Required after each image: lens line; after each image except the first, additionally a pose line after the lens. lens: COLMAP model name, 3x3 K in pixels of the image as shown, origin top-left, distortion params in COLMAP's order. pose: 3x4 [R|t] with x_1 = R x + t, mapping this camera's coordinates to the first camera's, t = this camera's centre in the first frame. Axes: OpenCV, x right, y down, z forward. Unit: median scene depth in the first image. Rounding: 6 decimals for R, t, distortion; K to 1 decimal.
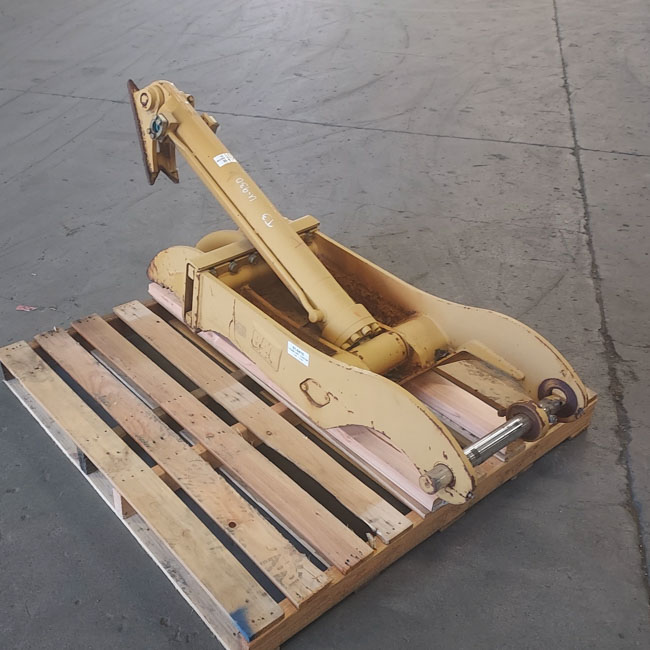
lens RADIAL K [[726.7, 0, 270.5], [0, 726.7, 383.3], [0, 0, 1]] dist [0.103046, -0.175289]
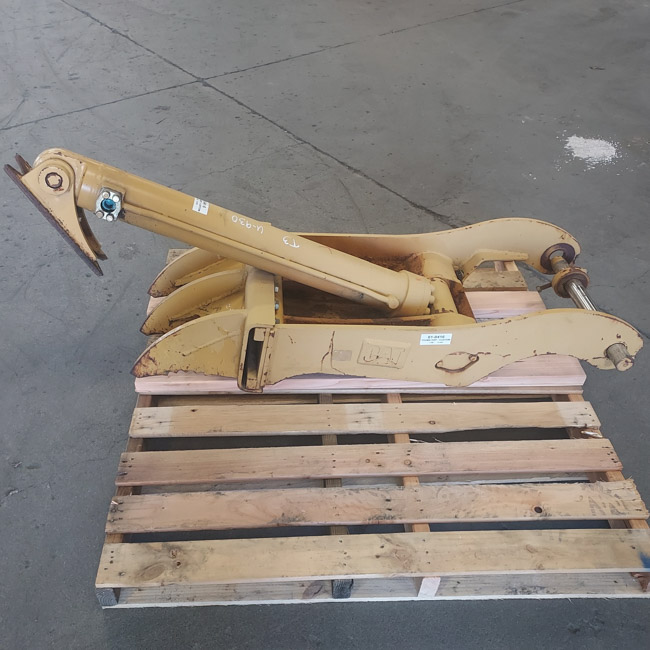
lens RADIAL K [[614.1, 0, 305.1], [0, 614.1, 322.1], [0, 0, 1]] dist [0.097004, -0.155669]
pose [[0.601554, -0.530230, 0.597485, -0.516028], [0.486257, 0.836466, 0.252743, -0.330887], [-0.633788, 0.138493, 0.761008, 0.418027]]
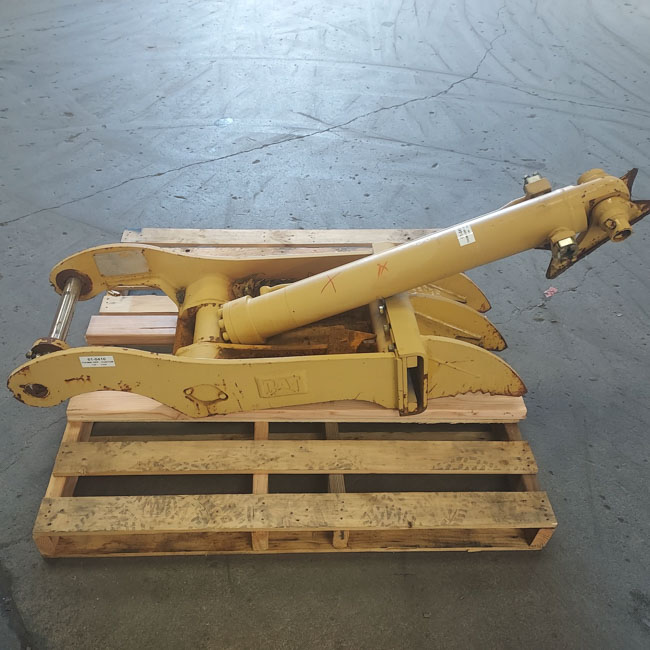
lens RADIAL K [[612.7, 0, 295.9], [0, 612.7, 329.5], [0, 0, 1]] dist [0.075385, -0.098130]
pose [[-0.608872, 0.522986, -0.596457, 0.572608], [-0.511767, 0.315531, 0.799084, -0.779938], [0.606110, 0.791787, 0.075528, 0.968227]]
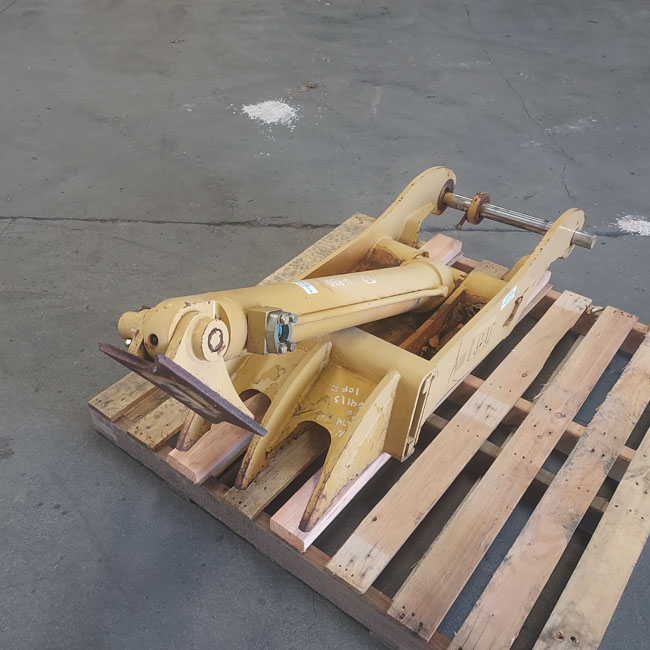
lens RADIAL K [[678.3, 0, 277.9], [0, 678.3, 349.2], [0, 0, 1]] dist [0.094837, -0.154911]
pose [[-0.201287, -0.653105, 0.730026, -0.571879], [0.601009, 0.506159, 0.618540, -0.704561], [-0.773481, 0.563256, 0.290639, 0.916694]]
